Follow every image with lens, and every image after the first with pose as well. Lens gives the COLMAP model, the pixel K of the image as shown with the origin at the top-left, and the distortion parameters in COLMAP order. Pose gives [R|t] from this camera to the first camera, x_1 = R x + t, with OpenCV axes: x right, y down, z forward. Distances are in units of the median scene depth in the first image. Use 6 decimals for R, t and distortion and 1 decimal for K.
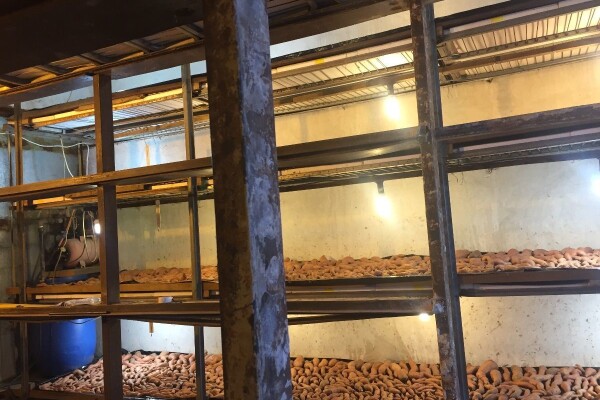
lens RADIAL K [[512.4, 0, 296.5], [0, 512.4, 197.4], [0, 0, 1]] dist [0.072041, -0.080311]
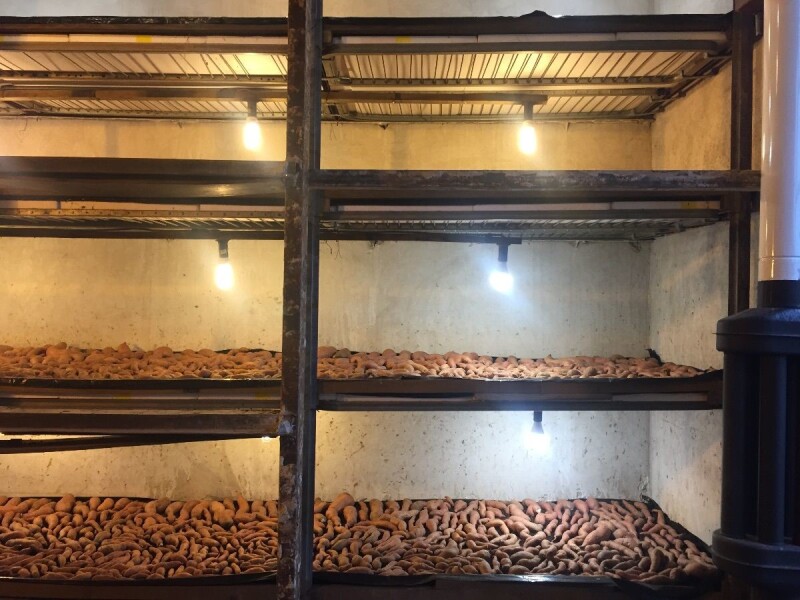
lens RADIAL K [[636.4, 0, 400.5], [0, 636.4, 304.6], [0, 0, 1]] dist [0.060163, -0.067148]
pose [[0.908363, 0.091124, 0.408134, 0.040007], [-0.107317, 0.994081, 0.016902, 0.015608], [-0.404178, -0.059153, 0.912765, 0.131759]]
